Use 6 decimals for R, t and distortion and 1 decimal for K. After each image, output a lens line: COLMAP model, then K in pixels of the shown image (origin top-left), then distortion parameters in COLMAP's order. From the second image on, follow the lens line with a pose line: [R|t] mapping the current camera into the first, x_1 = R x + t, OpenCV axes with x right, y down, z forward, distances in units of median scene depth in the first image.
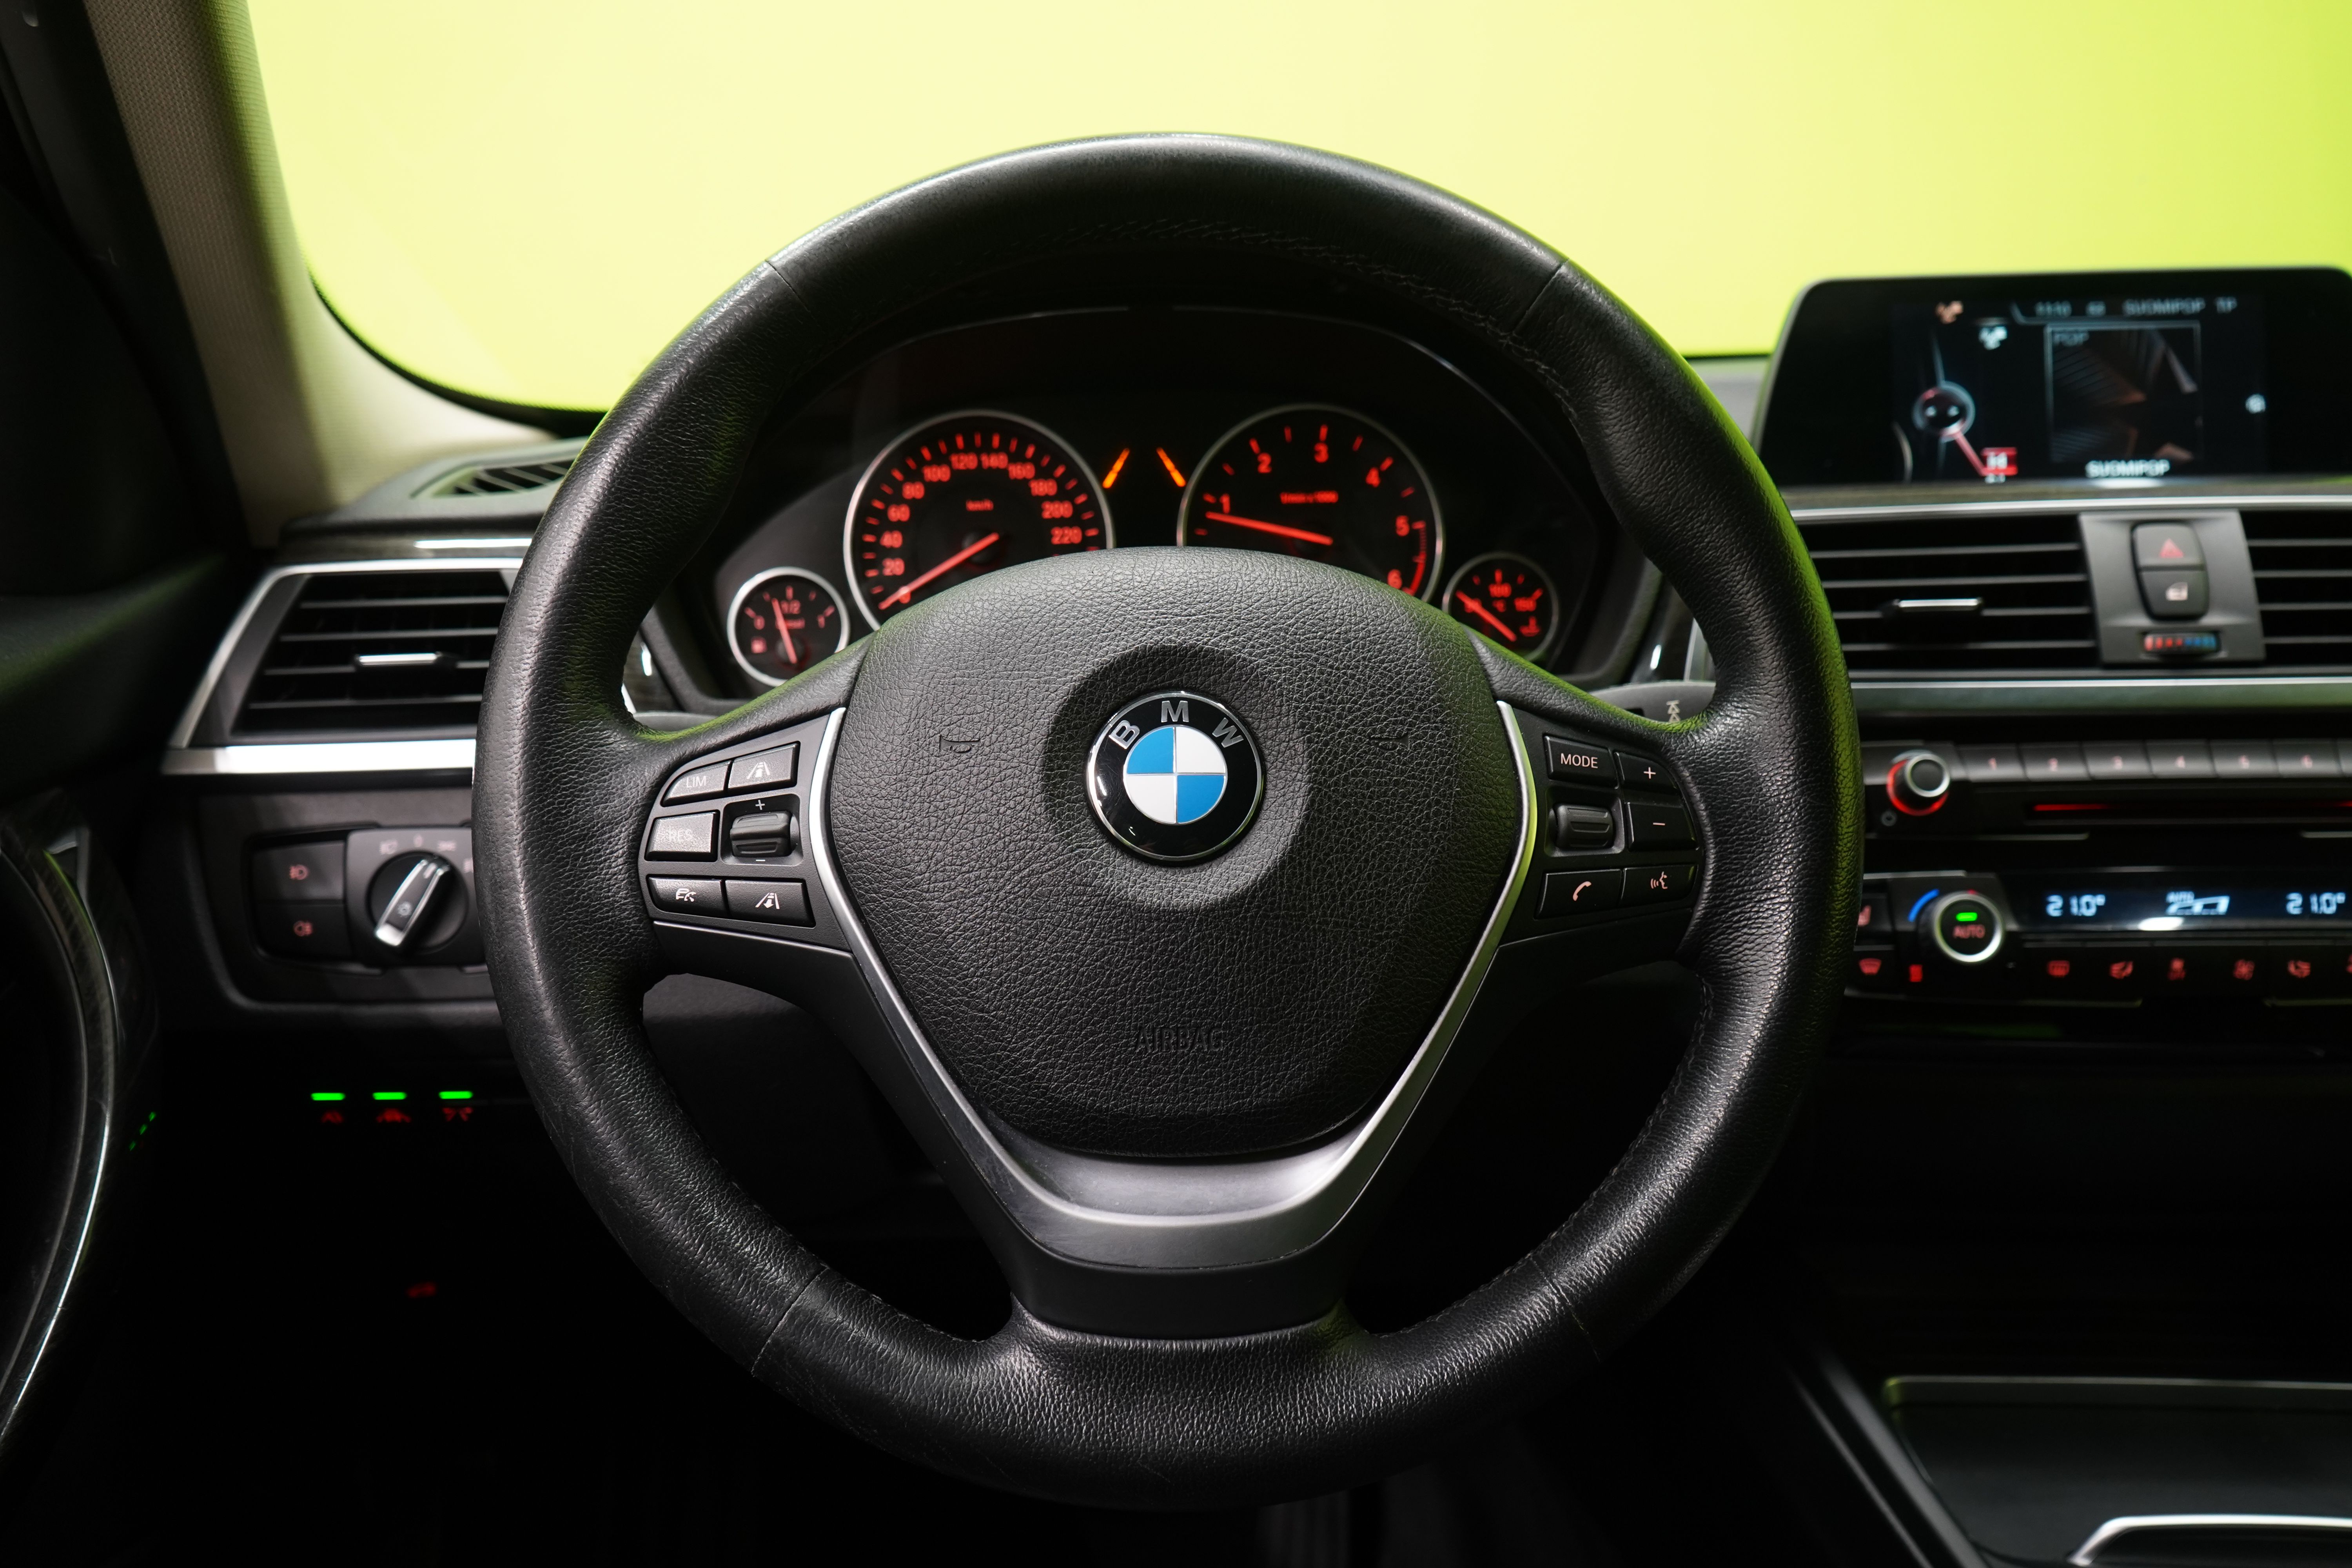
lens RADIAL K [[2066.5, 0, 1181.2], [0, 2066.5, 783.9], [0, 0, 1]] dist [0.004850, -0.005740]
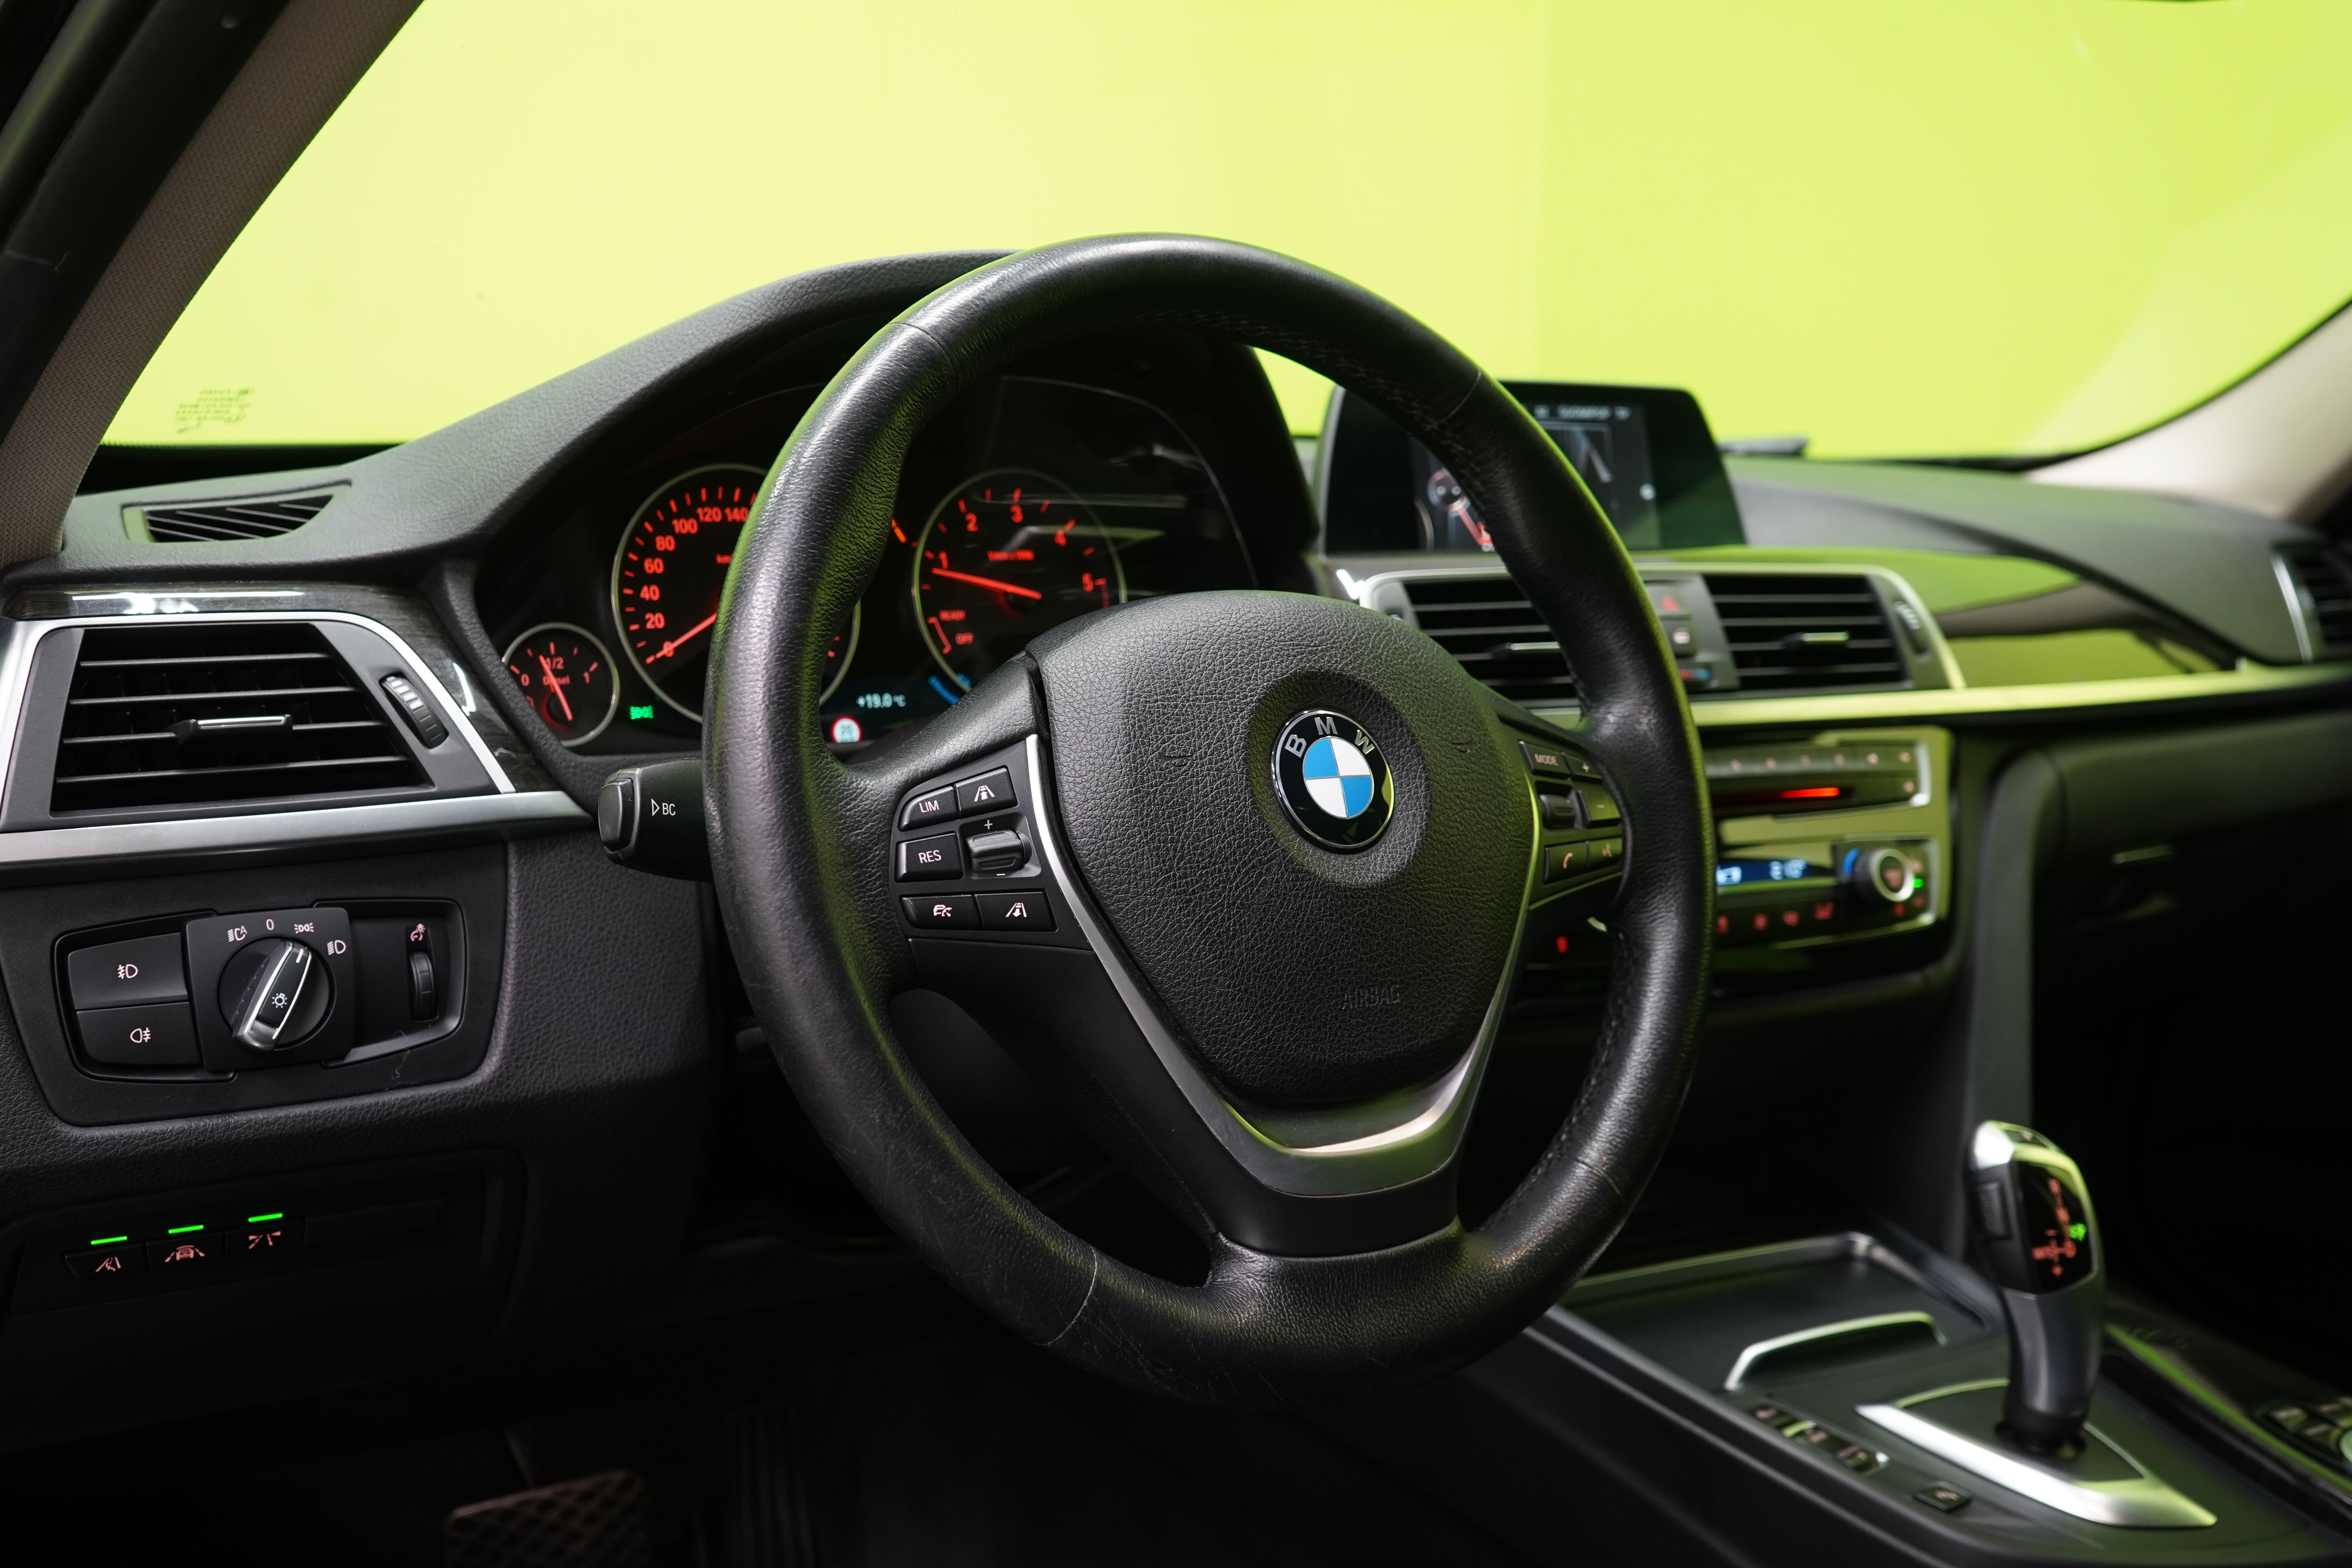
lens RADIAL K [[2421.1, 0, 1180.0], [0, 2421.1, 790.5], [0, 0, 1]] dist [-0.012258, 0.000000]
pose [[0.840008, -0.039771, 0.541115, -0.601202], [0.067308, 0.997245, -0.031192, 0.029066], [-0.538383, 0.062622, 0.840370, -0.091001]]
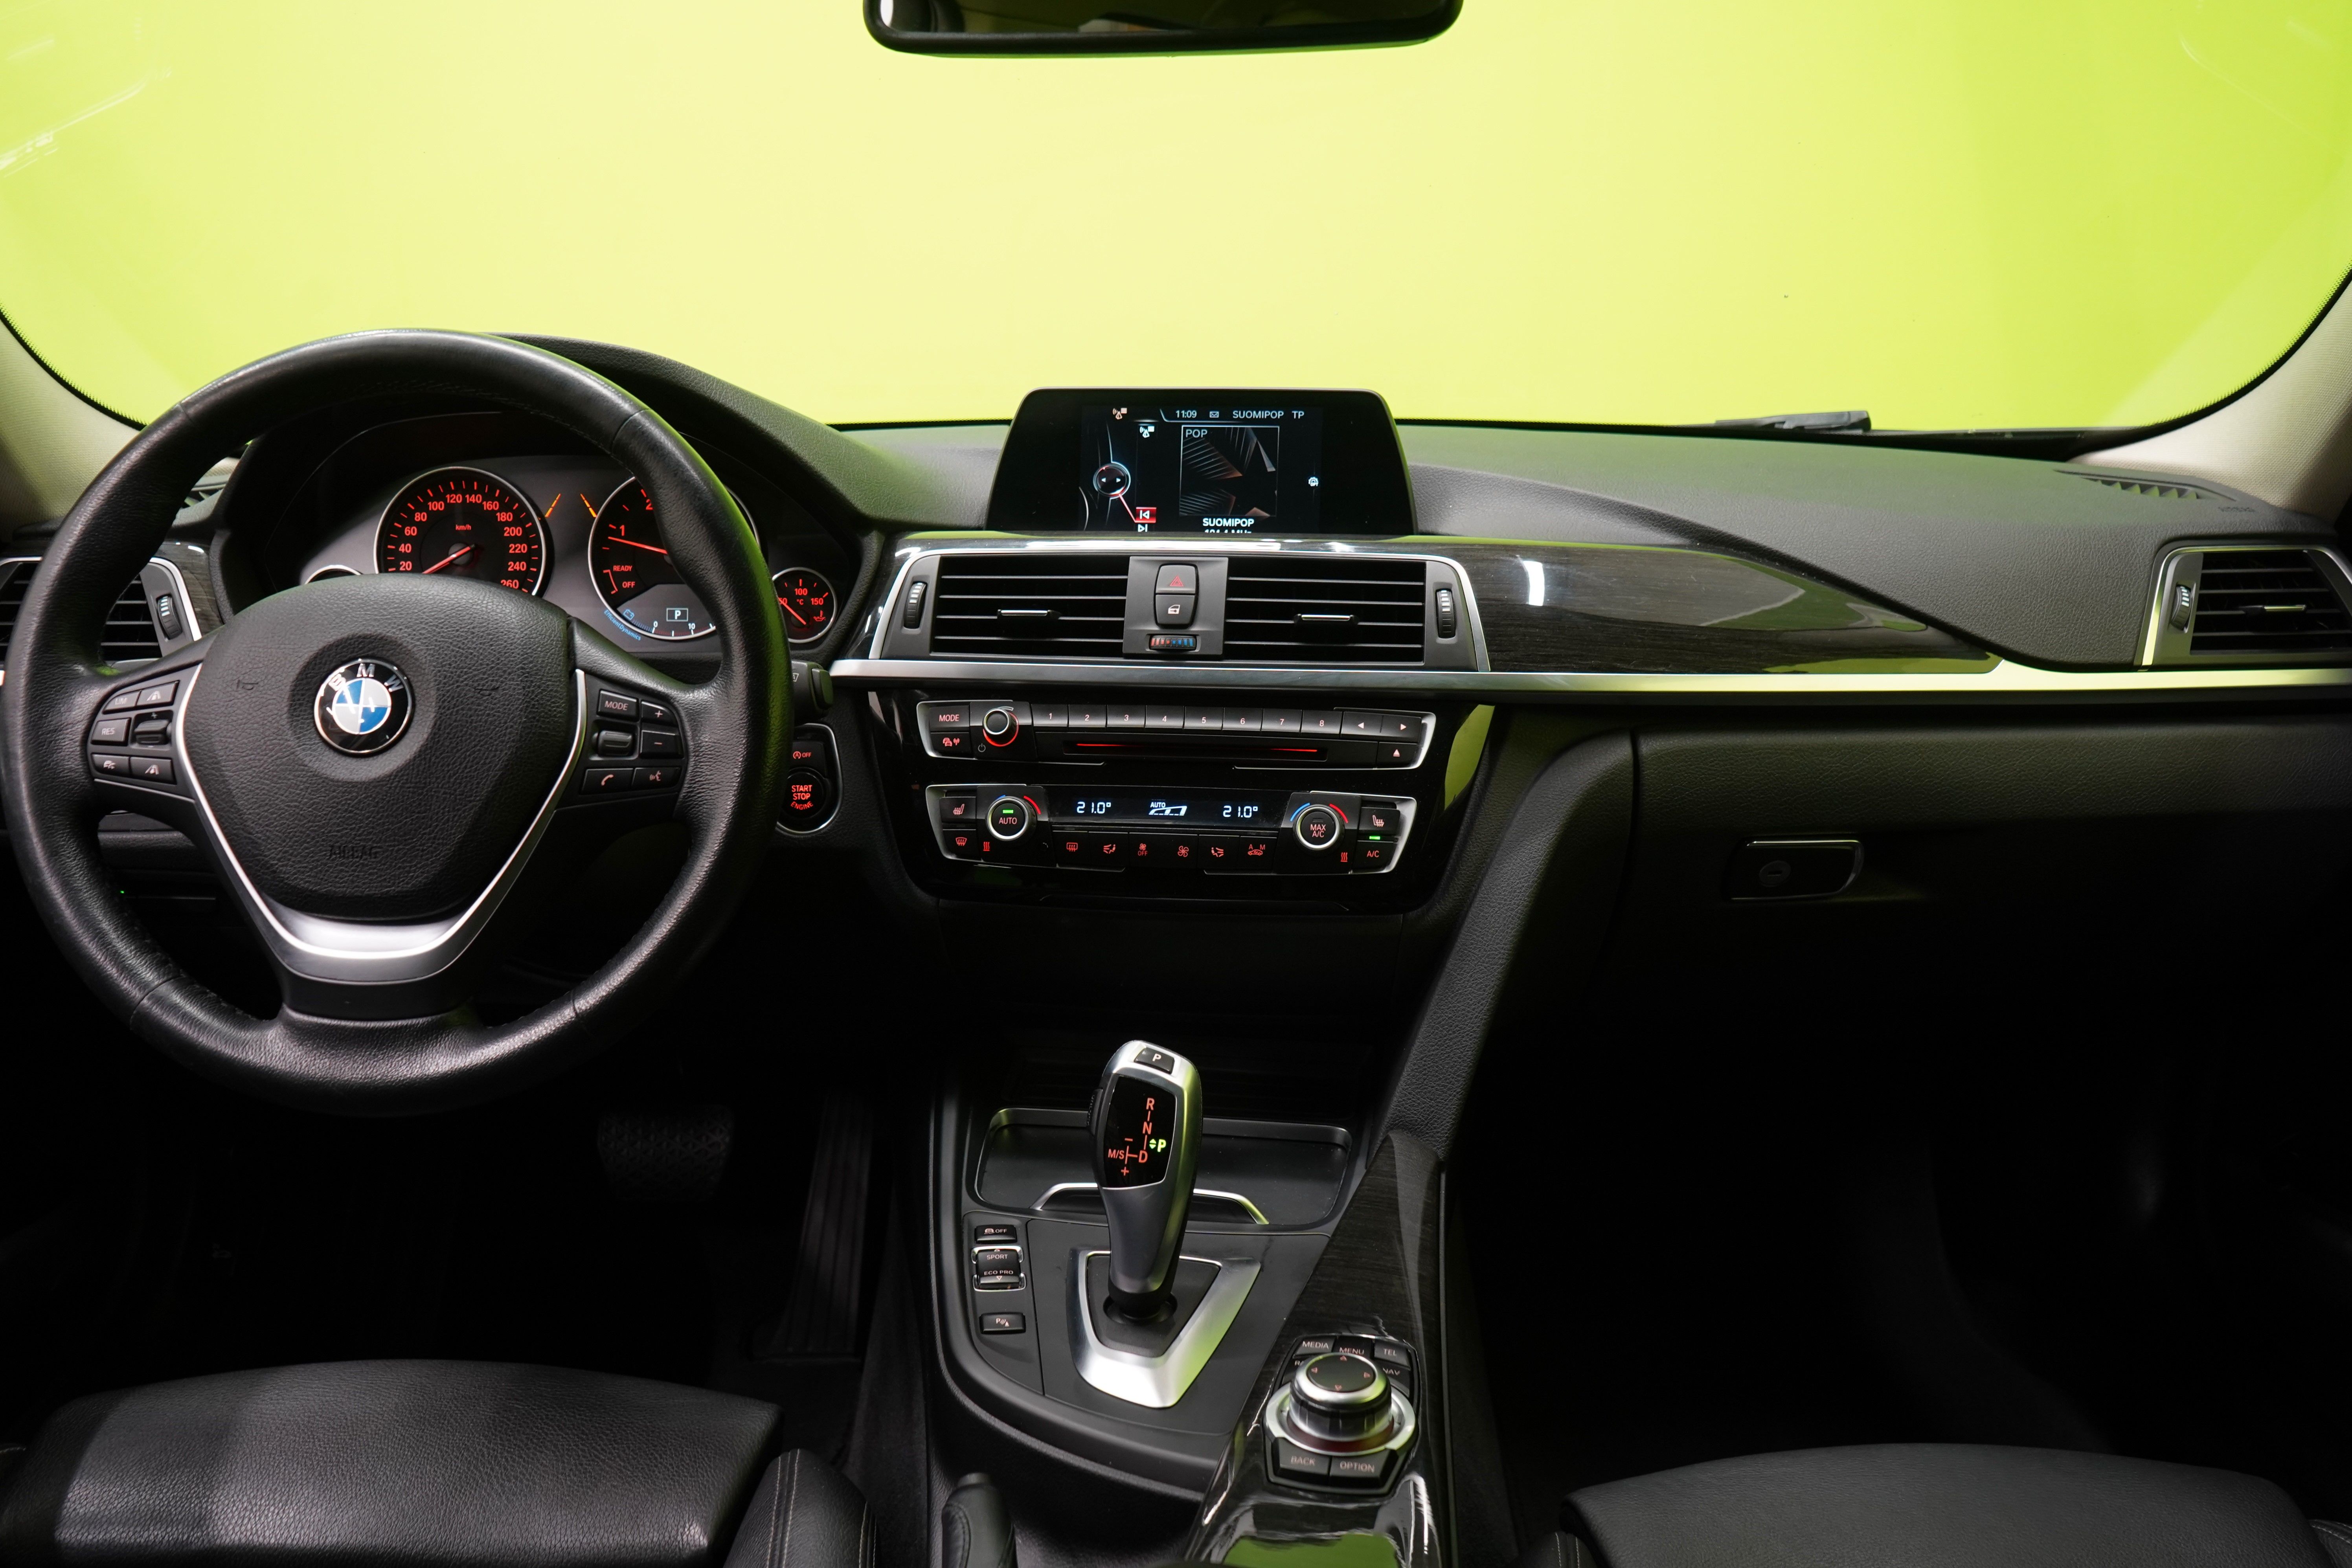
lens RADIAL K [[1870.9, 0, 1178.4], [0, 1870.9, 800.7], [0, 0, 1]] dist [-0.020568, 0.027131]
pose [[0.998356, 0.035176, -0.045251, 0.556717], [-0.033028, 0.998331, 0.047371, -0.015975], [0.046842, -0.045798, 0.997852, -0.413418]]
